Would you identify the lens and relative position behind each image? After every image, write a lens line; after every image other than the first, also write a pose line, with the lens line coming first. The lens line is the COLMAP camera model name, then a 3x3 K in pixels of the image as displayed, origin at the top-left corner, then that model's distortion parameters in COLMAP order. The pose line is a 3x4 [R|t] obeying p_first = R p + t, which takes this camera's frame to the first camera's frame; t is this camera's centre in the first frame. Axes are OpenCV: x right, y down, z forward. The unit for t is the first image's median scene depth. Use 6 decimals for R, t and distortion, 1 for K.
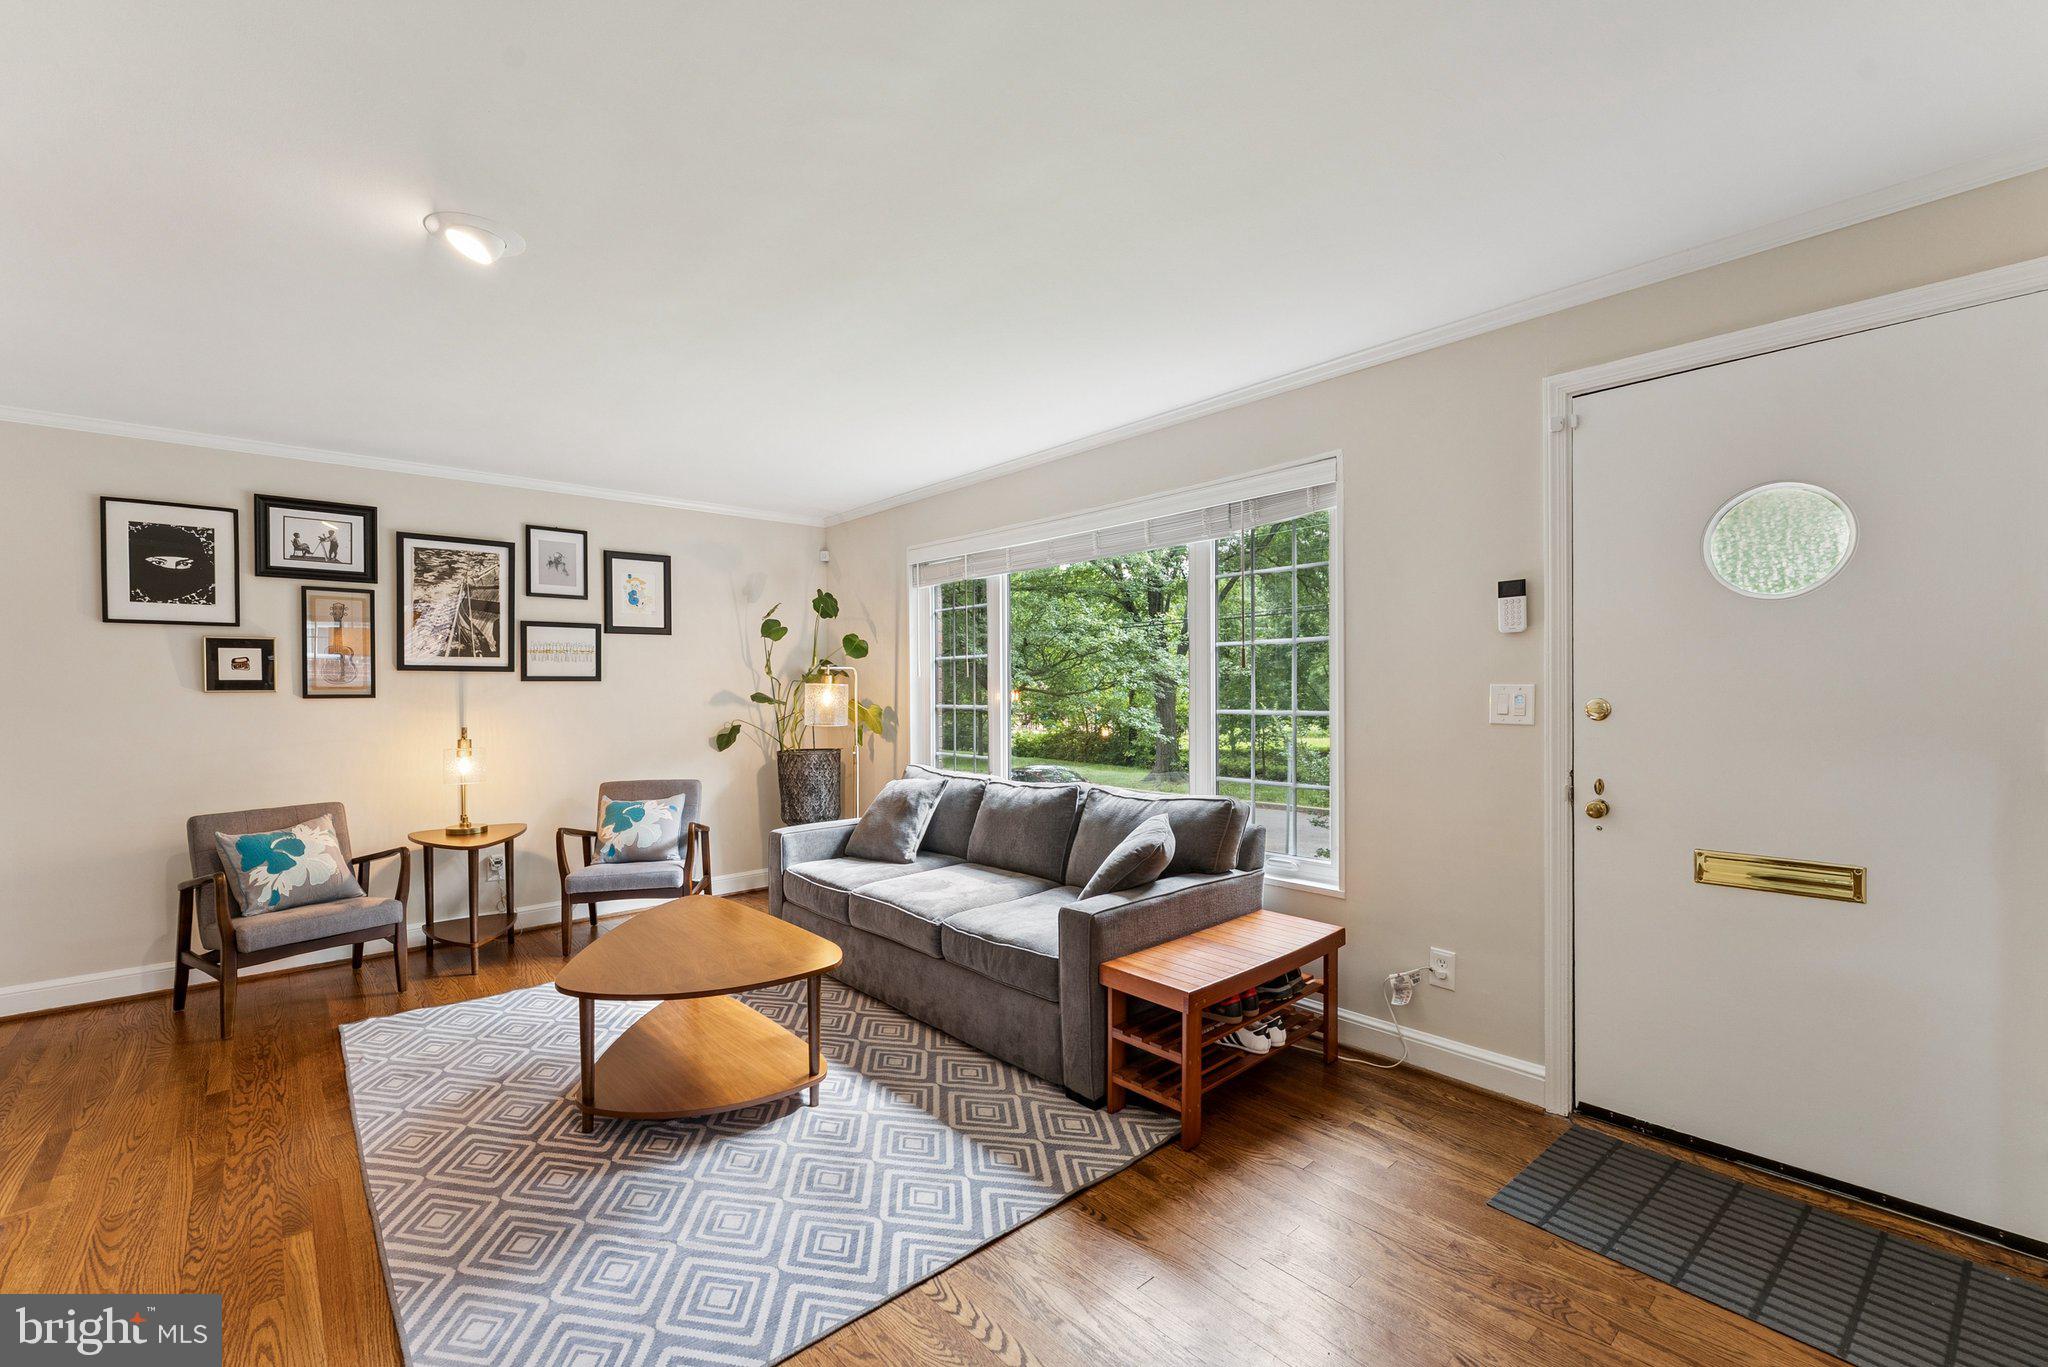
lens RADIAL K [[847.1, 0, 1011.8], [0, 847.1, 697.7], [0, 0, 1]] dist [-0.001202, 0.000301]
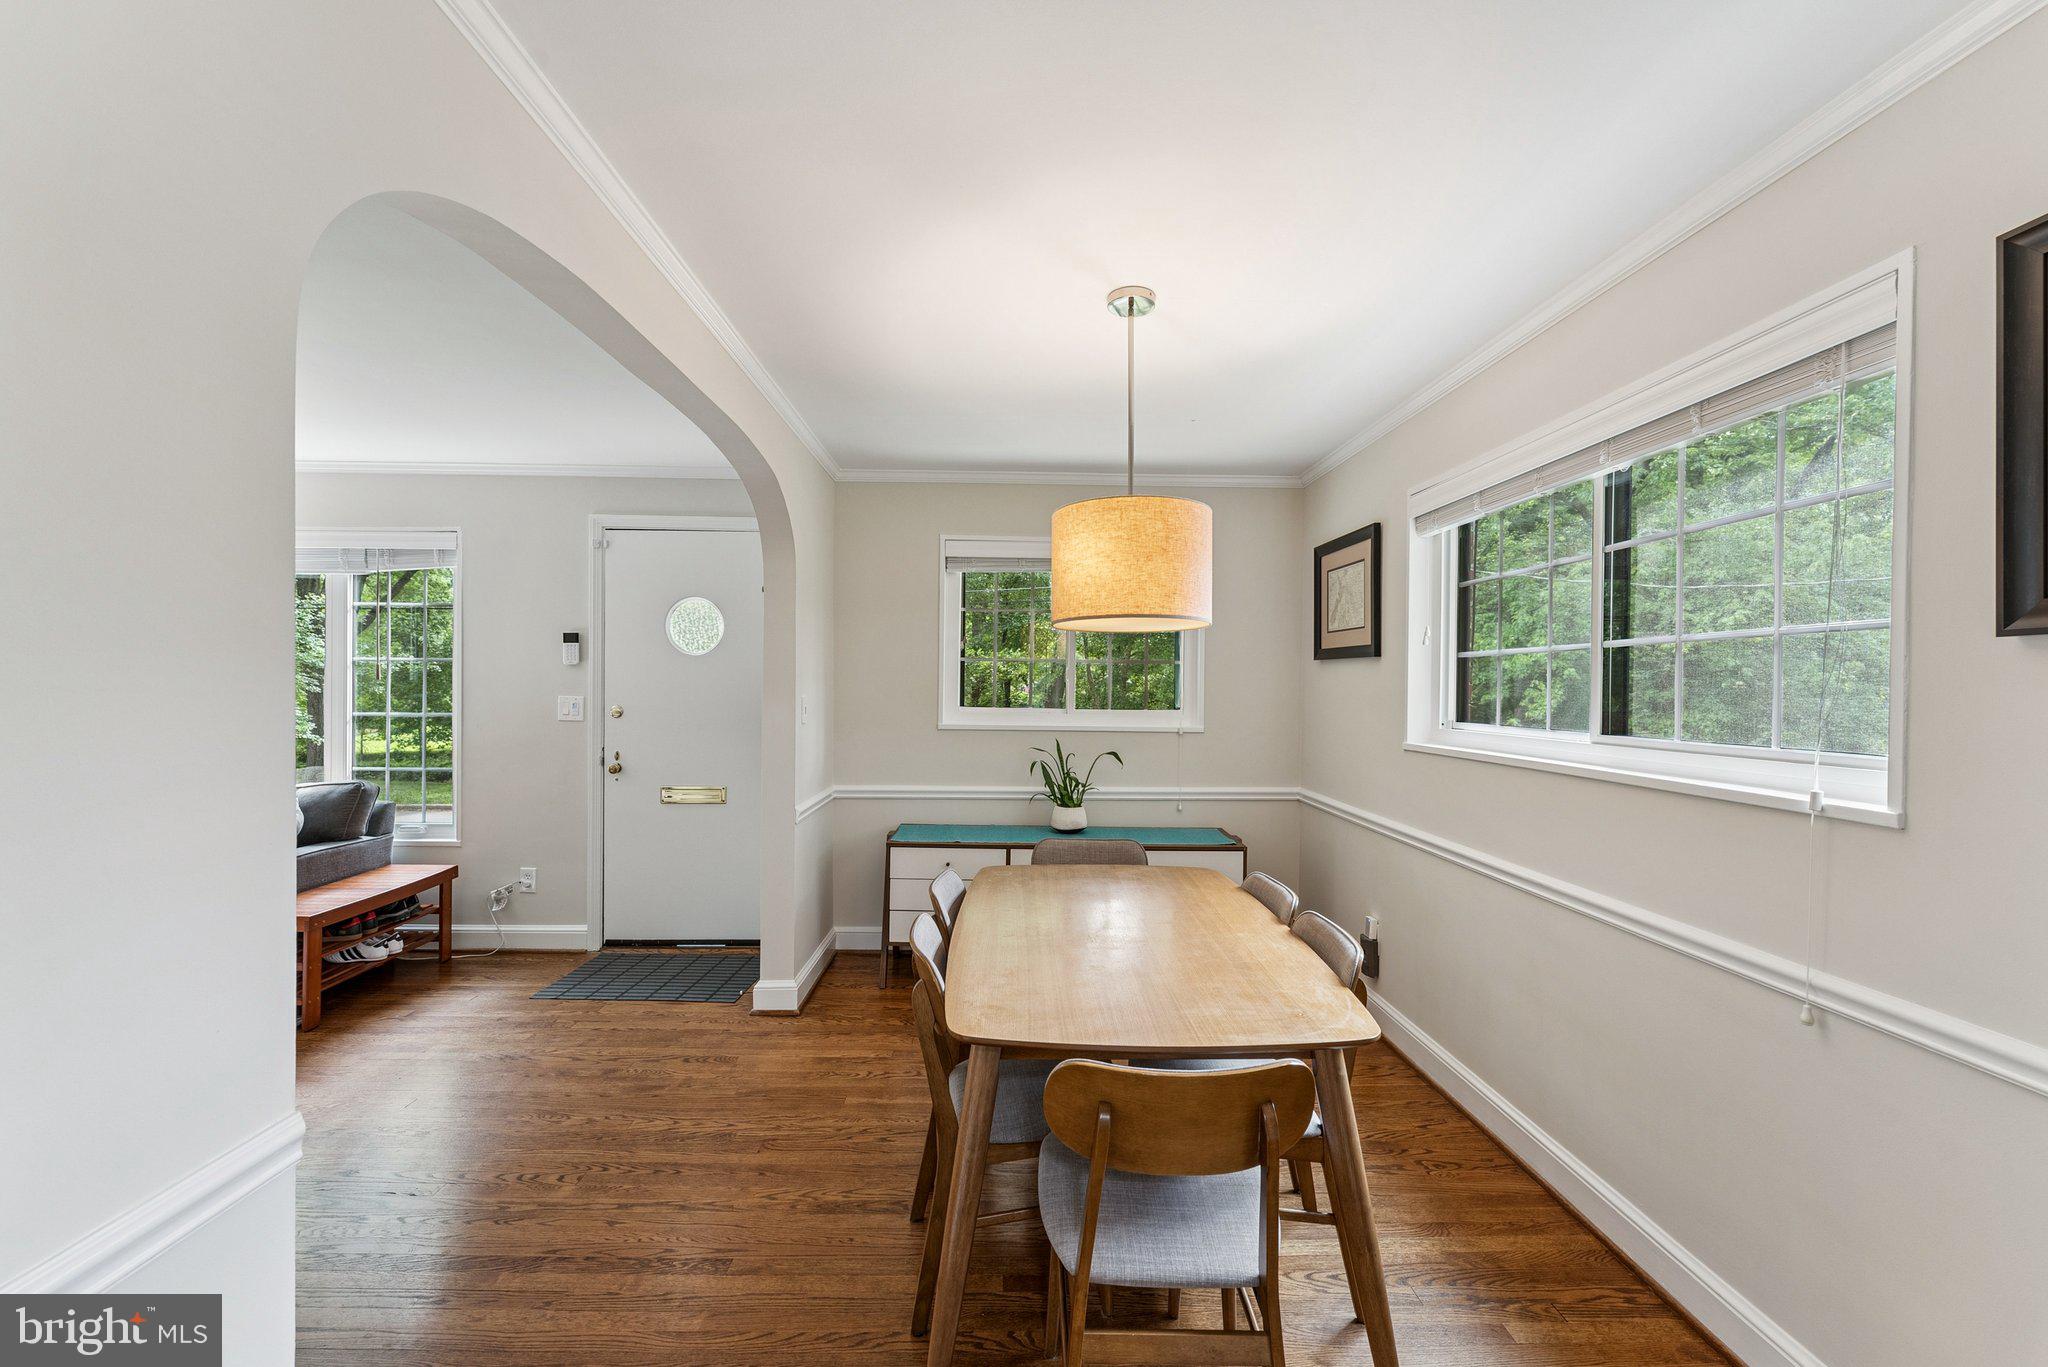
lens RADIAL K [[847.1, 0, 1033.0], [0, 847.1, 689.7], [0, 0, 1]] dist [-0.001202, 0.000301]
pose [[0.641804, 0.008425, 0.766822, -0.080911], [-0.007245, 0.999962, -0.004922, -0.023914], [-0.766834, -0.002397, 0.641841, -0.659634]]
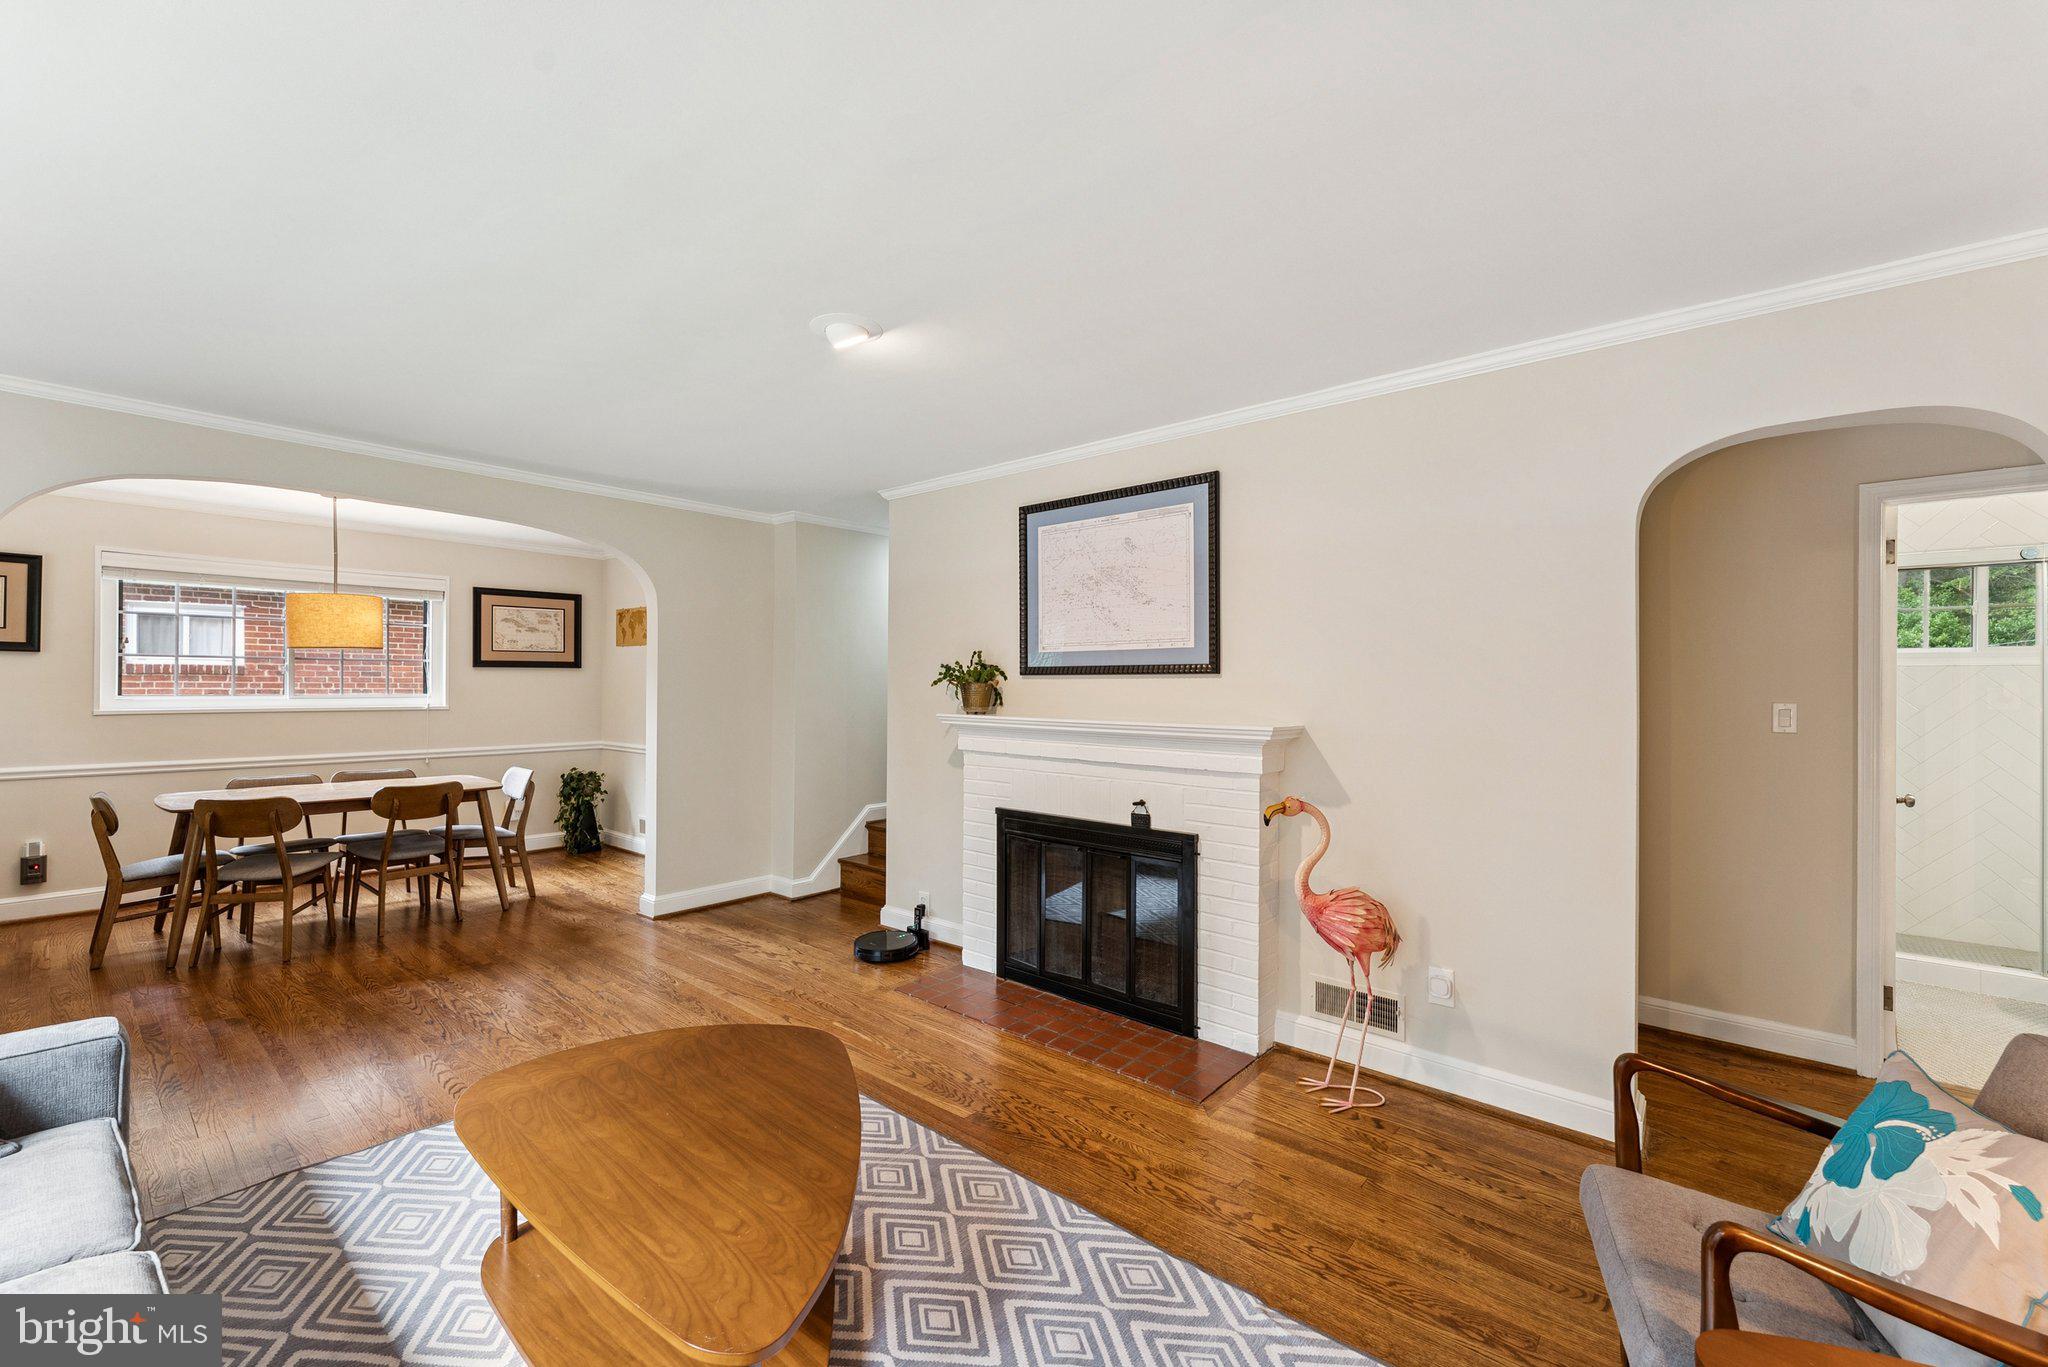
lens RADIAL K [[847.1, 0, 1025.5], [0, 847.1, 679.3], [0, 0, 1]] dist [-0.001202, 0.000301]
pose [[-0.990305, -0.001151, -0.138908, -0.522623], [-0.001852, 0.999986, 0.004920, -0.038451], [0.138901, 0.005129, -0.990293, 1.629034]]
